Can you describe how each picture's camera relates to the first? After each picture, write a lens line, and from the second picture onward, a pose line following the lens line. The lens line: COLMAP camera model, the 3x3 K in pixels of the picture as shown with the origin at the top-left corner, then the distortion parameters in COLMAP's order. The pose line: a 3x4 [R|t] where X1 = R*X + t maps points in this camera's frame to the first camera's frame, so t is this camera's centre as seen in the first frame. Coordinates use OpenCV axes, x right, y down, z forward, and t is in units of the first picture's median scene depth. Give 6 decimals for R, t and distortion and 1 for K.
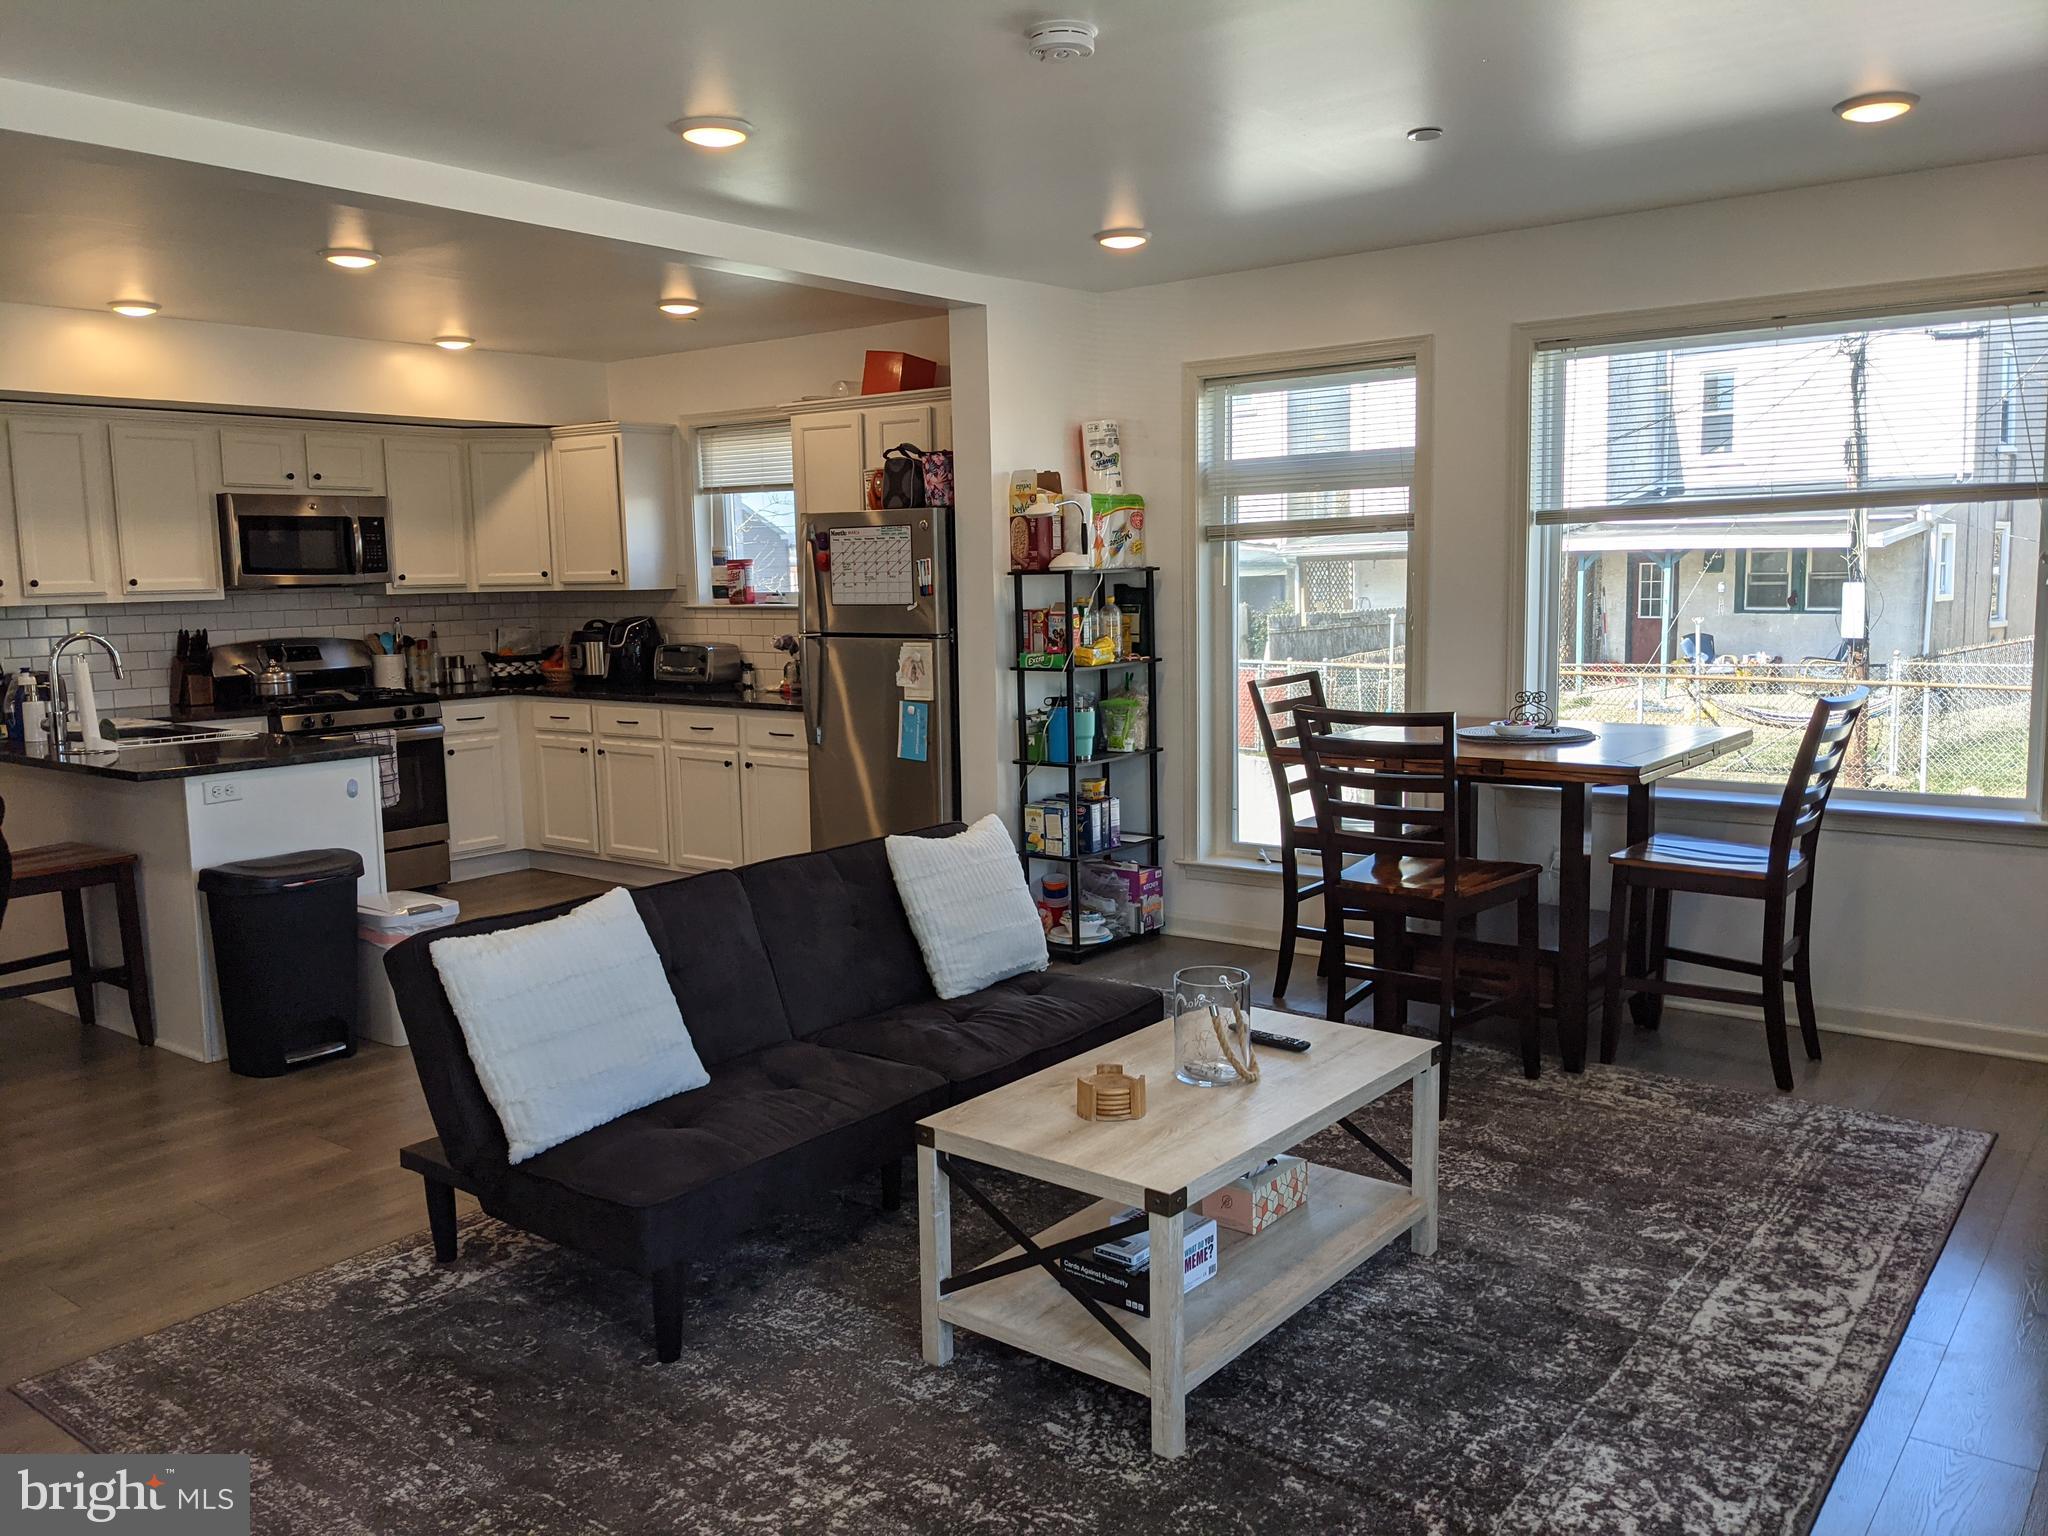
lens RADIAL K [[1602.6, 0, 1005.5], [0, 1602.6, 762.6], [0, 0, 1]] dist [0.058738, -0.109194]
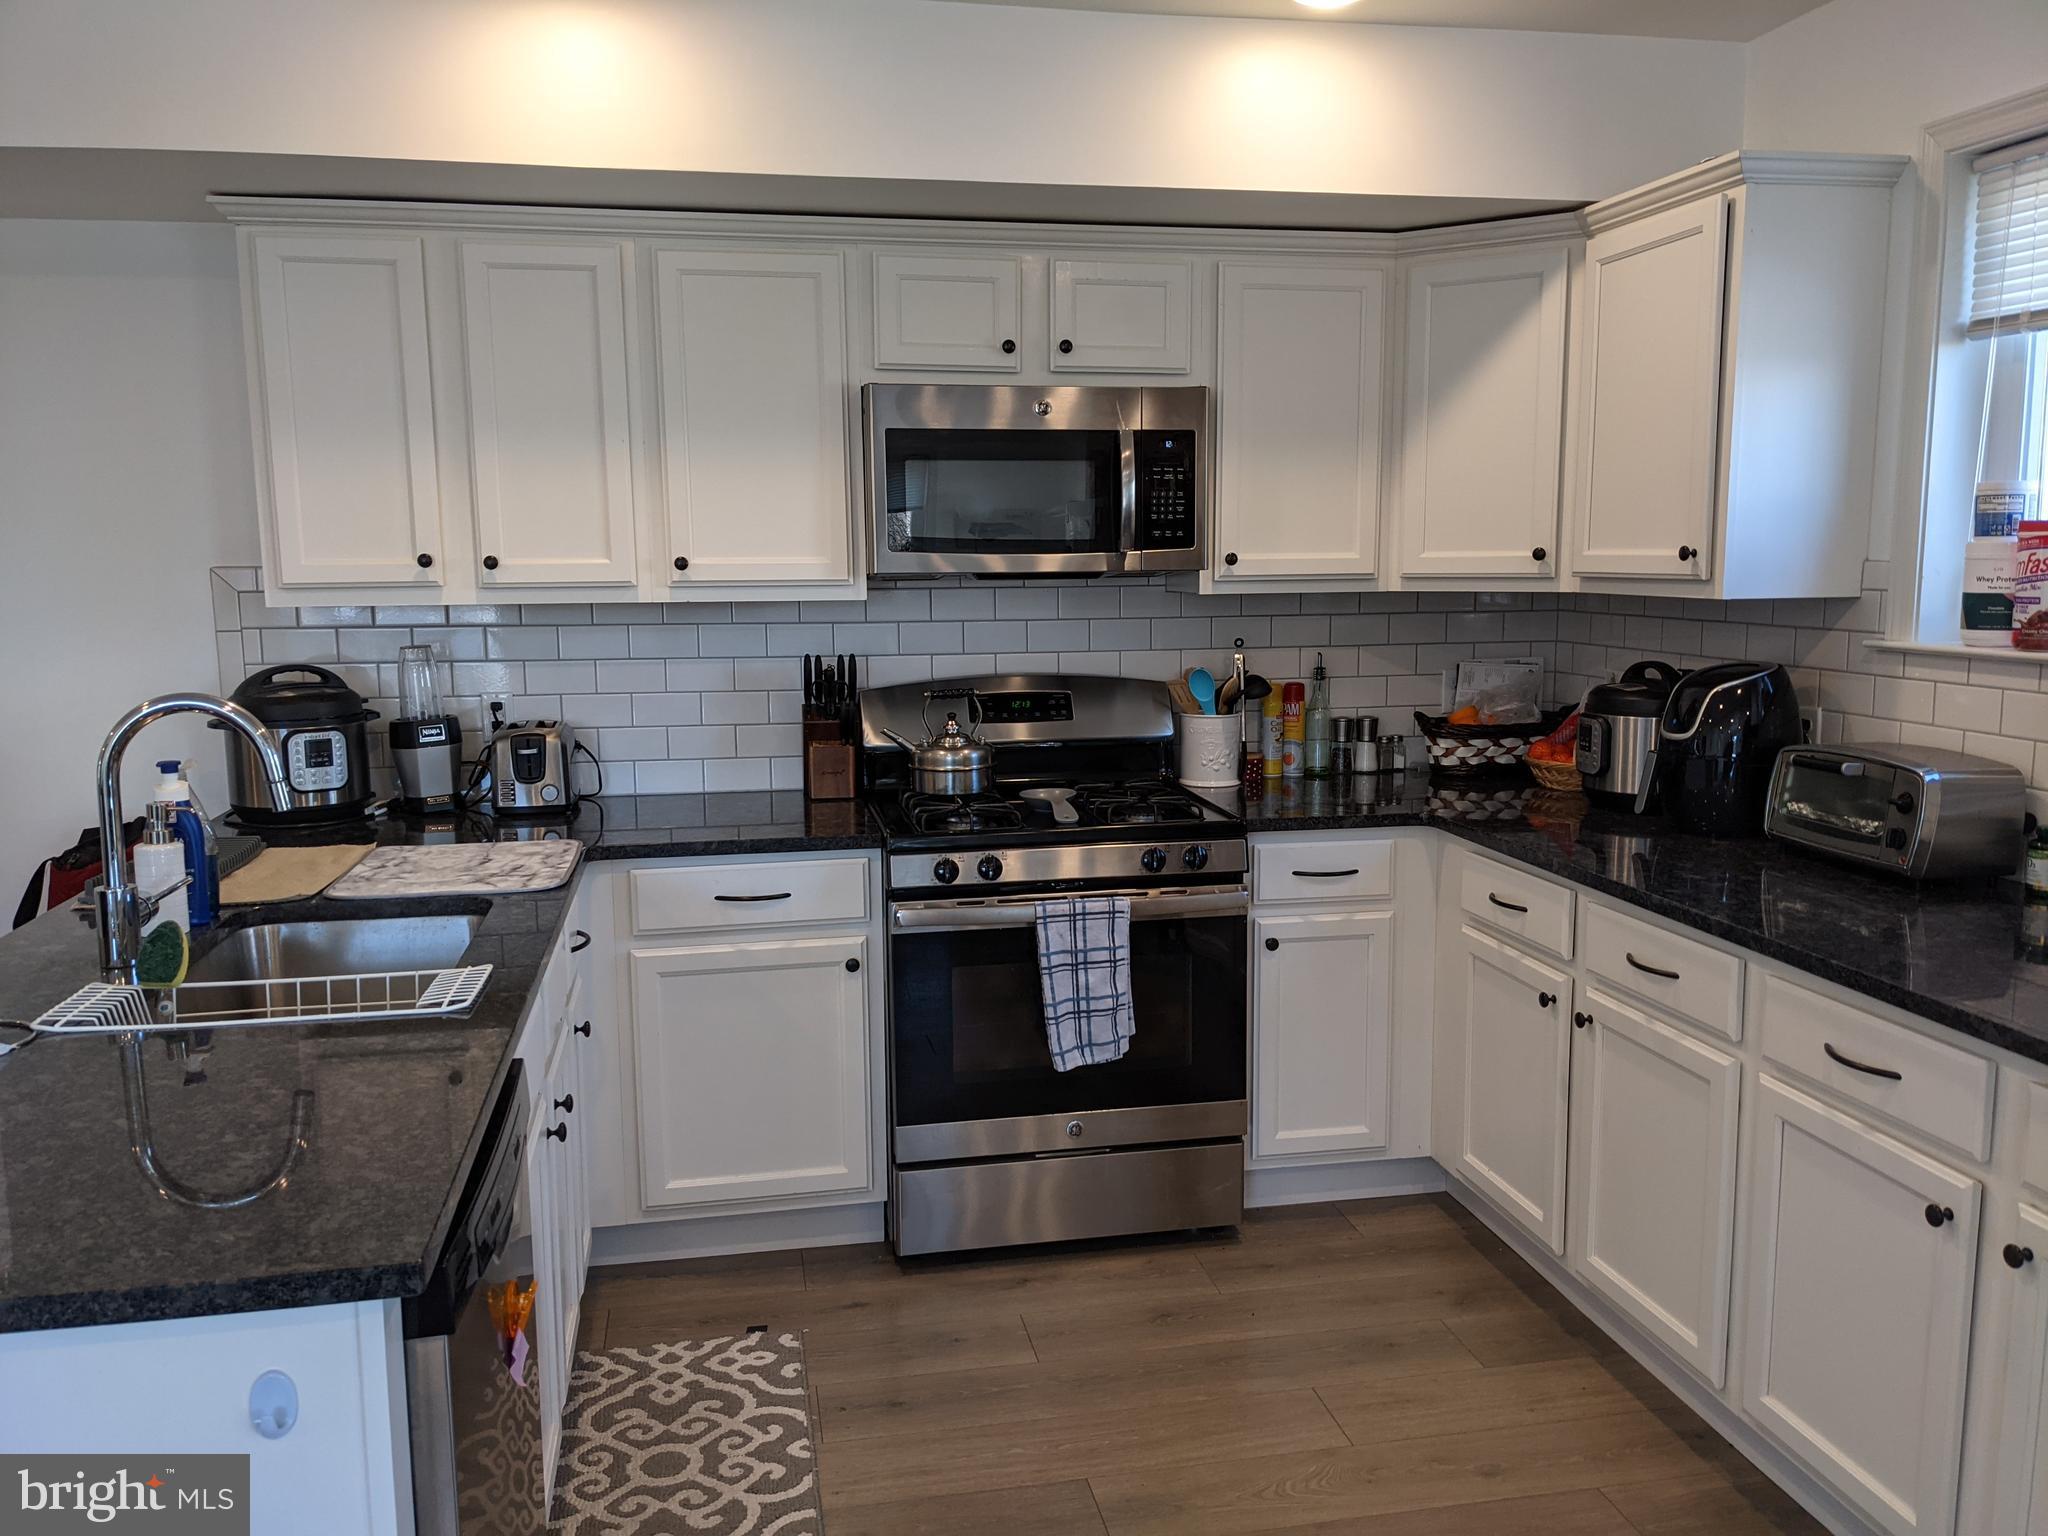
lens RADIAL K [[1628.9, 0, 1026.5], [0, 1628.9, 798.0], [0, 0, 1]] dist [0.010624, 0.003836]
pose [[0.763219, 0.110785, -0.636571, -0.104432], [-0.085906, 0.993844, 0.069965, -0.072210], [0.640403, 0.001287, 0.768038, 0.584787]]
